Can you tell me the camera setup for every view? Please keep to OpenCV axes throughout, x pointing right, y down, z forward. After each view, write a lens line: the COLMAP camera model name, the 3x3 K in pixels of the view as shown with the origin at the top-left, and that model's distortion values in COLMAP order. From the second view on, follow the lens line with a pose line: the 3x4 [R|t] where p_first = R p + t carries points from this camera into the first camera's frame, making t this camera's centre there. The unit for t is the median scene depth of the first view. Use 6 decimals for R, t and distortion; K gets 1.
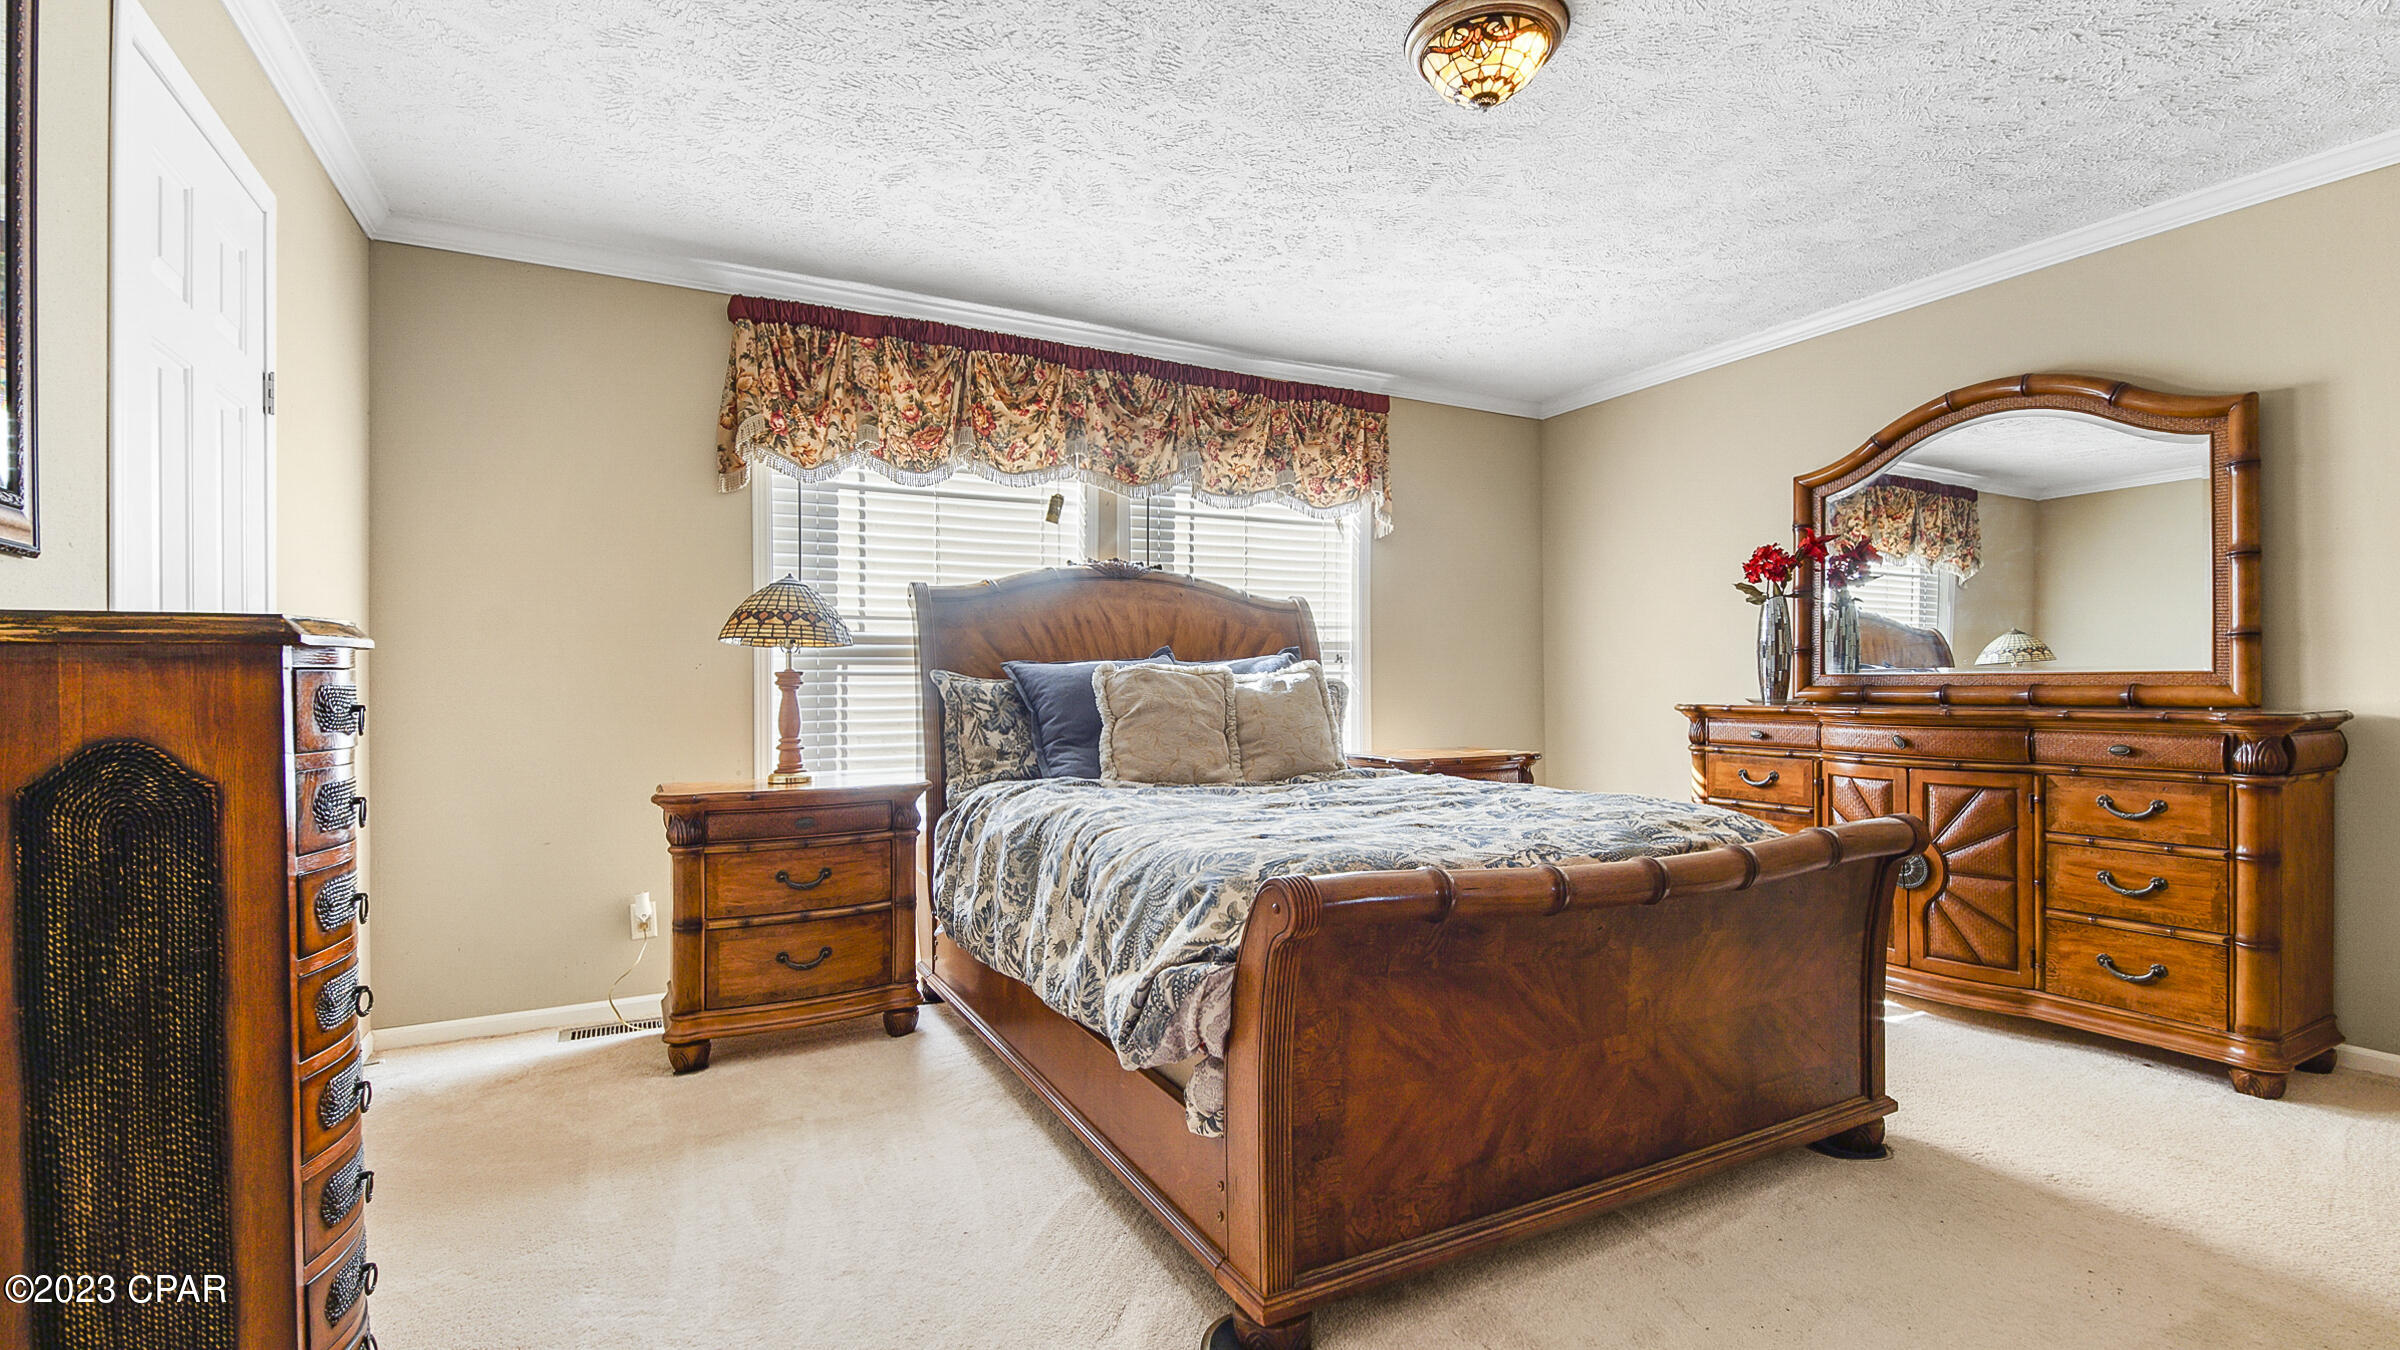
lens RADIAL K [[1061.9, 0, 1193.5], [0, 1061.9, 694.9], [0, 0, 1]] dist [0.017844, -0.004903]
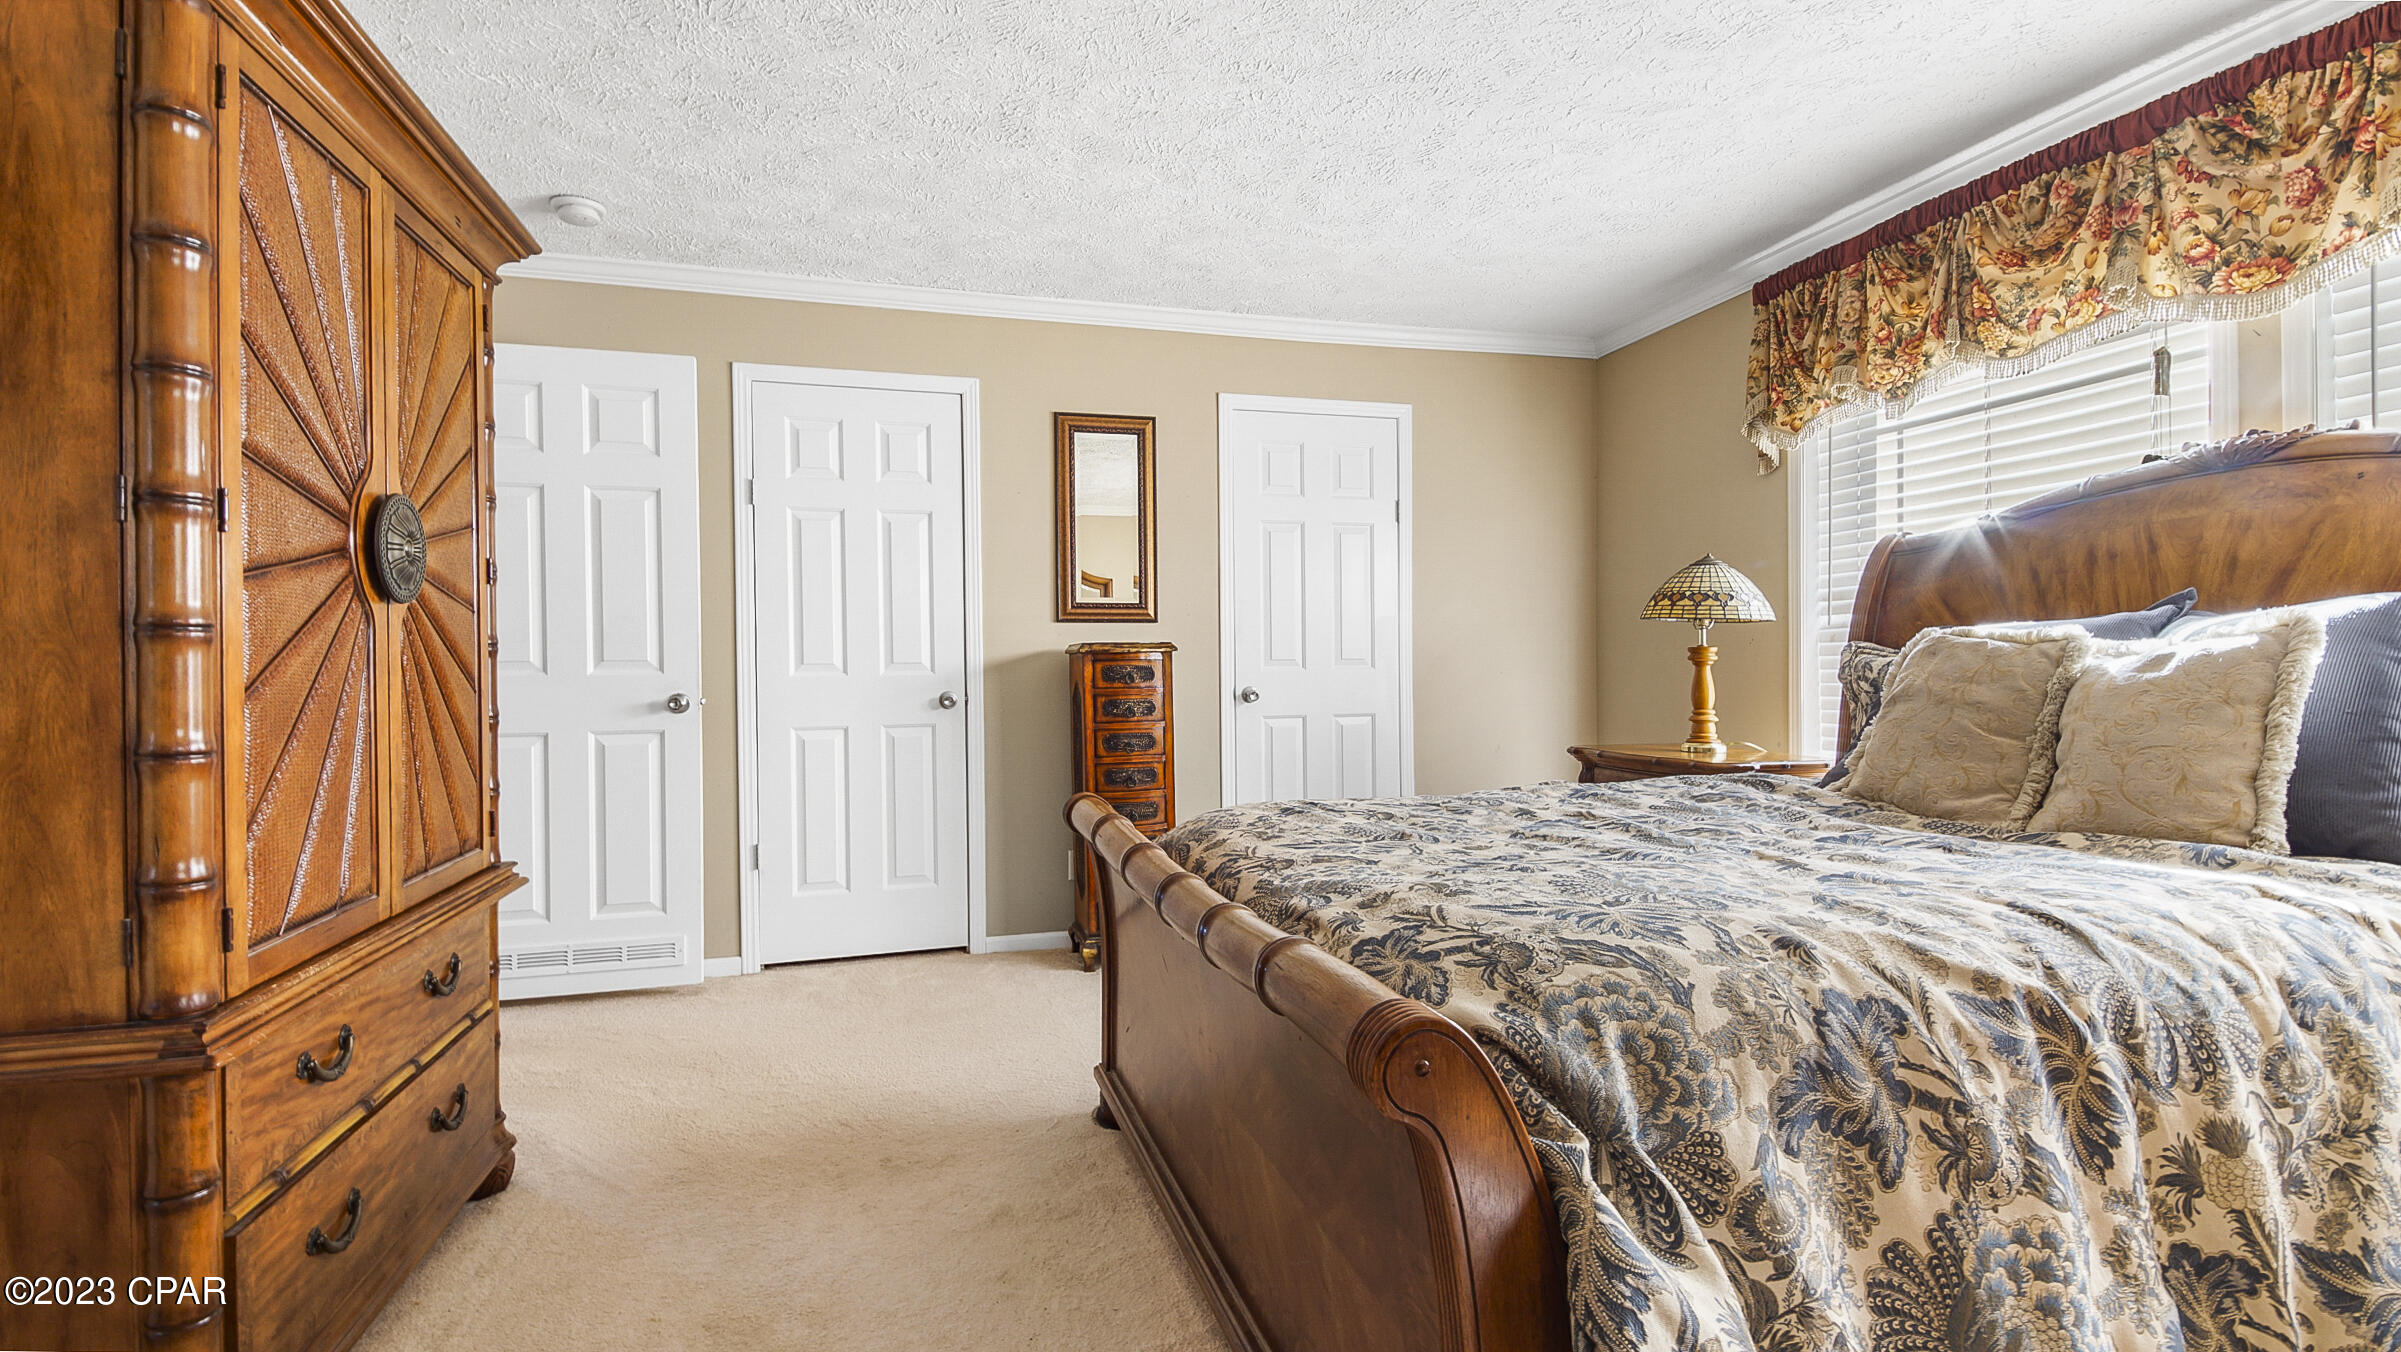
lens RADIAL K [[1062.3, 0, 1198.8], [0, 1062.3, 669.3], [0, 0, 1]] dist [0.017844, -0.004903]
pose [[-0.187596, 0.008710, -0.982208, 0.384749], [0.008692, 0.999936, 0.007207, -0.007261], [0.982208, -0.007185, -0.187660, 0.364887]]
